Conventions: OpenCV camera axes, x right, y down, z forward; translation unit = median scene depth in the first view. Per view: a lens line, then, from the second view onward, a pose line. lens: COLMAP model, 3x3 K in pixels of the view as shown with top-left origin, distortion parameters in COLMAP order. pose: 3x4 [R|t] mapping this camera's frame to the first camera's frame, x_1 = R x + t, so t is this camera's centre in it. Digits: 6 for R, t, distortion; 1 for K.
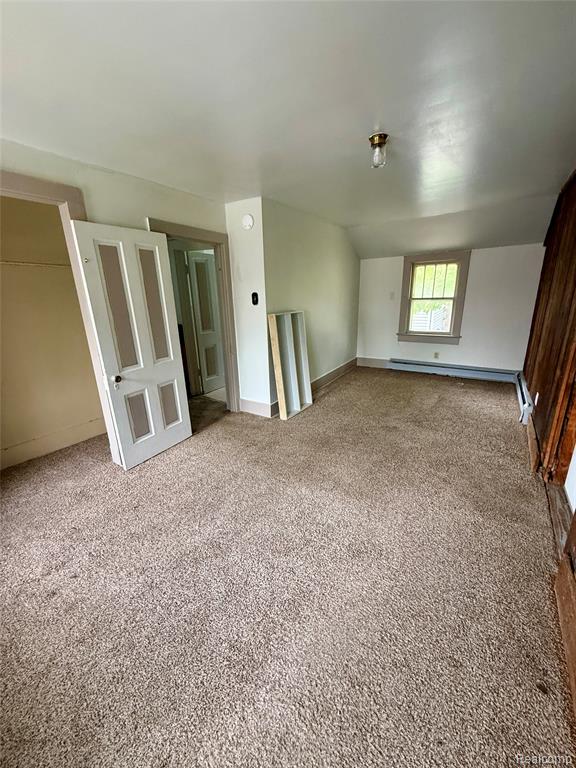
lens RADIAL K [[305.2, 0, 288.2], [0, 305.2, 381.5], [0, 0, 1]] dist [-0.003146, -0.000114]
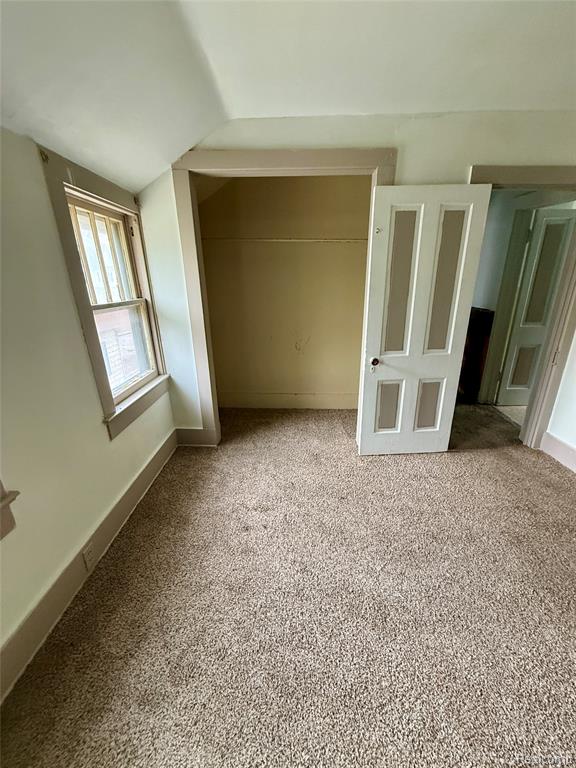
lens RADIAL K [[305.2, 0, 288.2], [0, 305.2, 381.5], [0, 0, 1]] dist [-0.003146, -0.000114]
pose [[0.543352, 0.285431, -0.789492, 0.038759], [-0.238505, 0.954159, 0.180818, -0.047043], [0.804913, 0.090050, 0.586521, 0.212673]]
